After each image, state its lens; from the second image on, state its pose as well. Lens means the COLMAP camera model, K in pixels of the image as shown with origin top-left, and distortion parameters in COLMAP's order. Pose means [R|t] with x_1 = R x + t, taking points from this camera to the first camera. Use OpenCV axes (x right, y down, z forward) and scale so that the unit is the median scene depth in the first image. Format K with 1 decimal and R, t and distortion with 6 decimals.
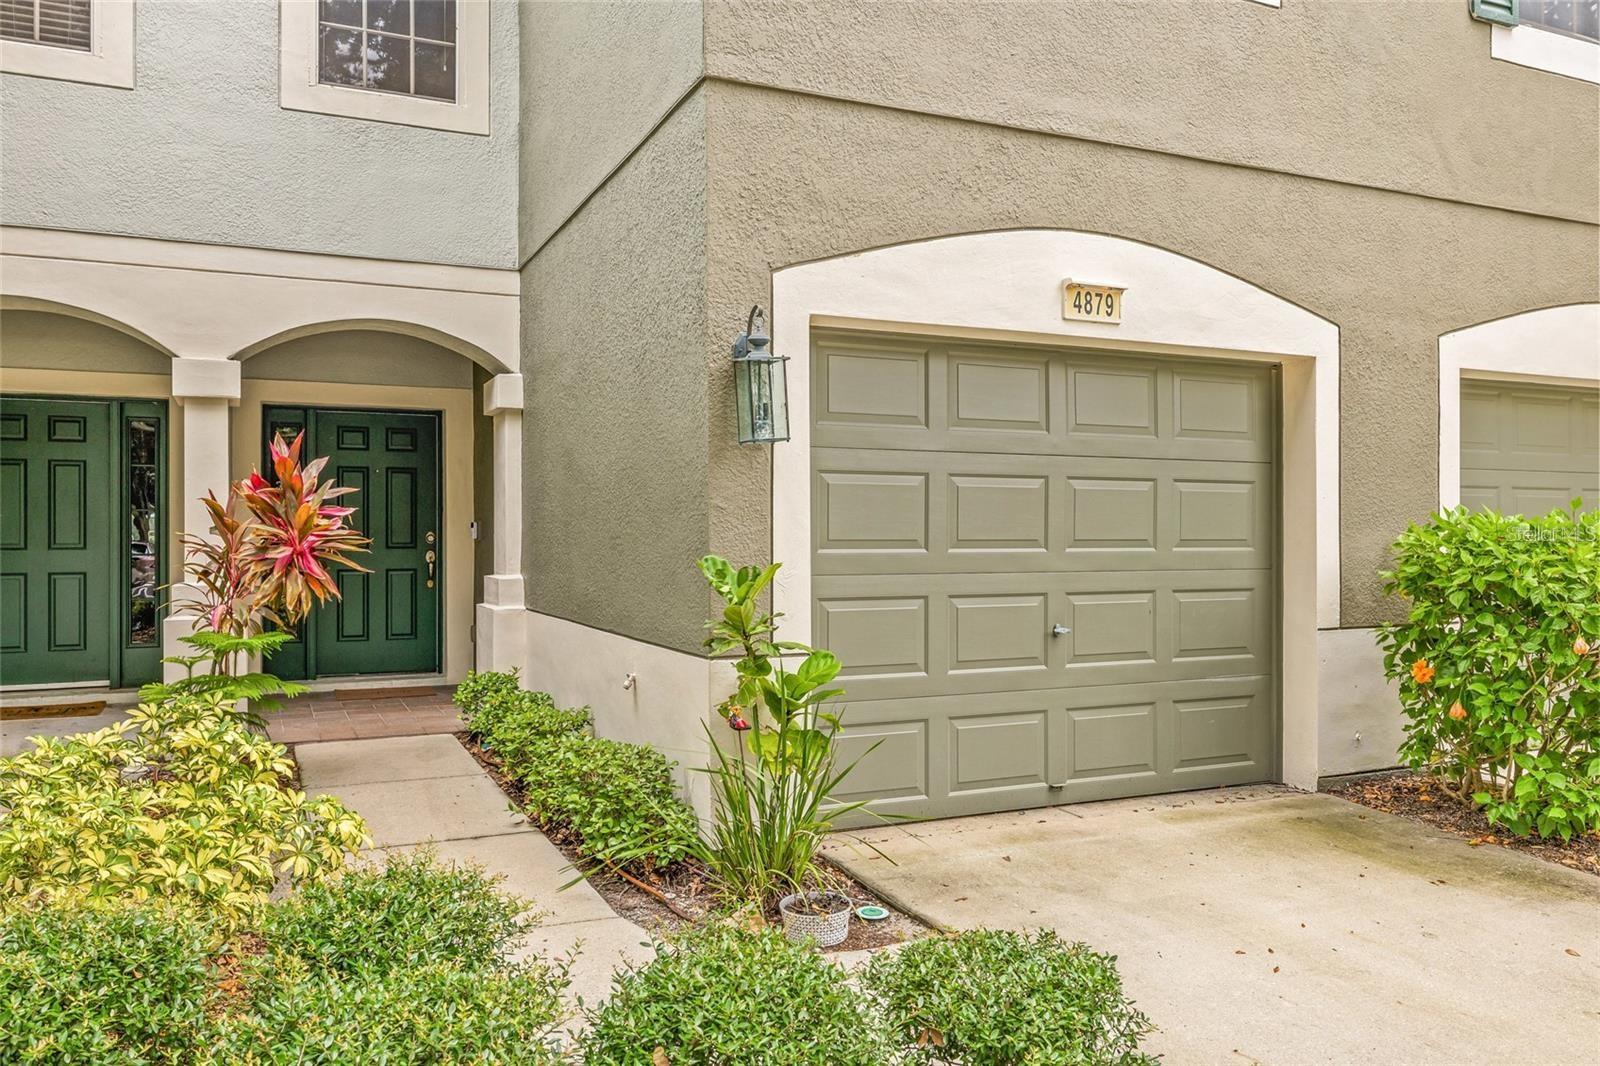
lens RADIAL K [[1223.0, 0, 795.5], [0, 1223.0, 536.6], [0, 0, 1]] dist [-0.003518, 0.004108]
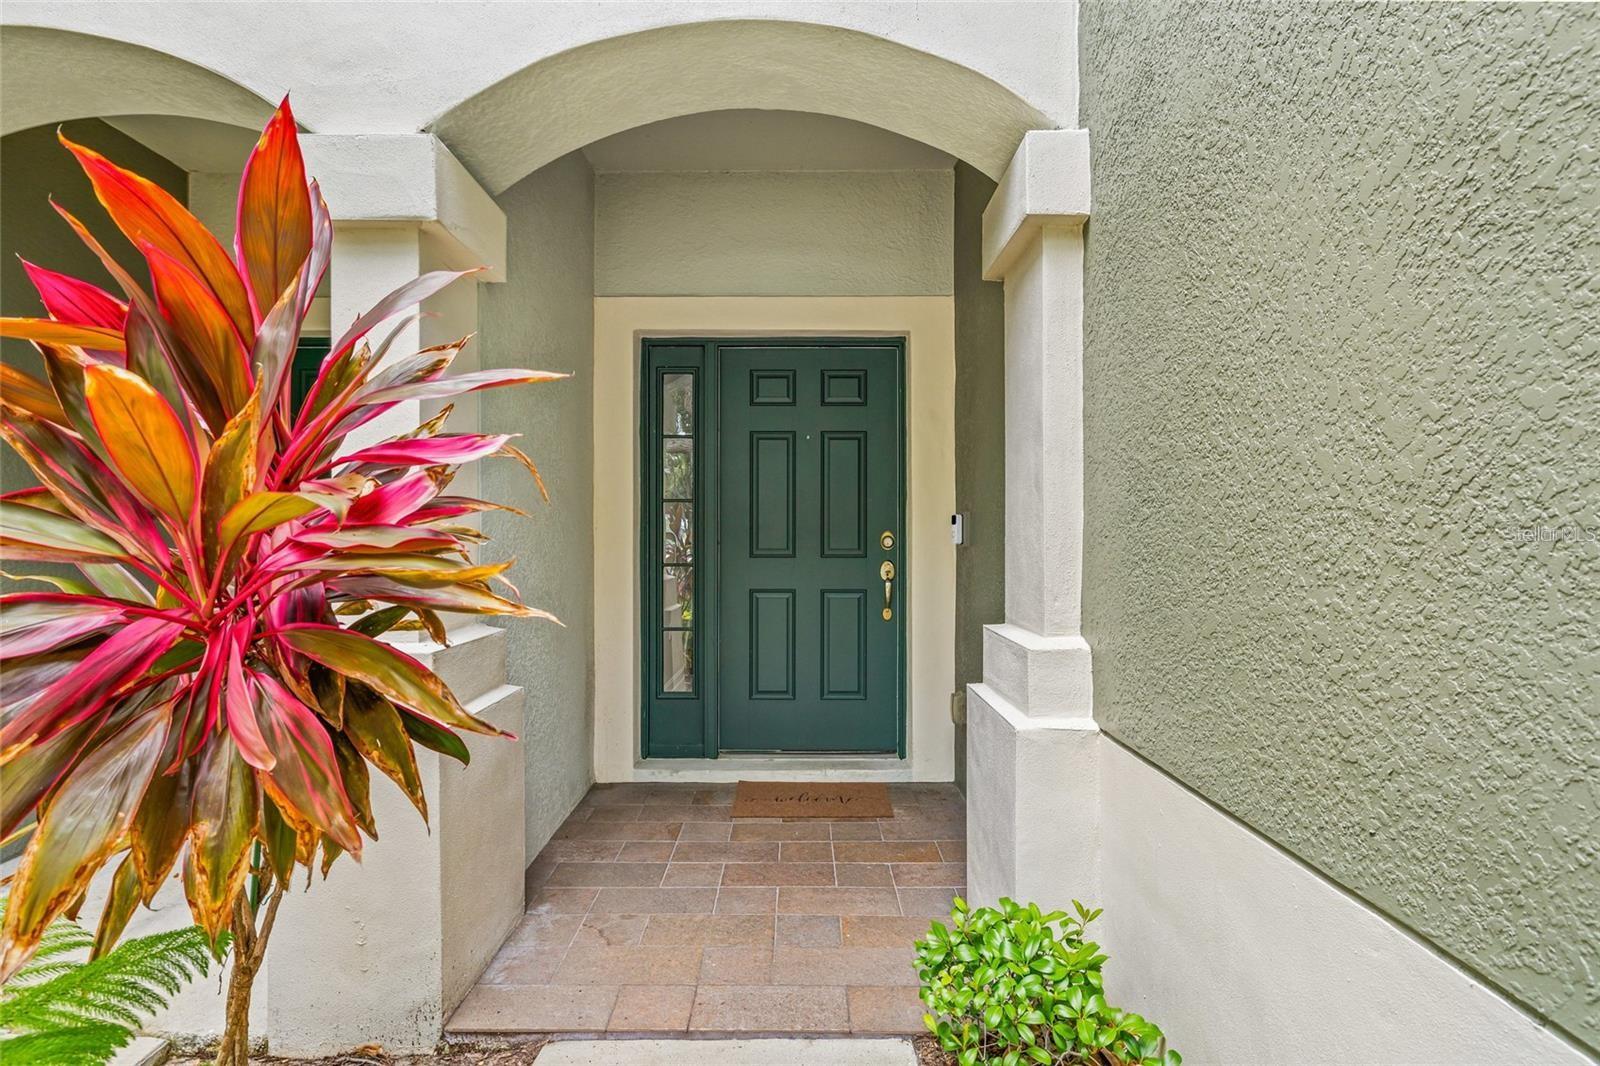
lens RADIAL K [[868.1, 0, 795.7], [0, 868.1, 535.4], [0, 0, 1]] dist [-0.000535, -0.000006]
pose [[0.910528, 0.000573, -0.413448, -0.192527], [-0.000528, 1.000000, 0.000224, -0.002531], [0.413448, 0.000014, 0.910528, 0.704721]]
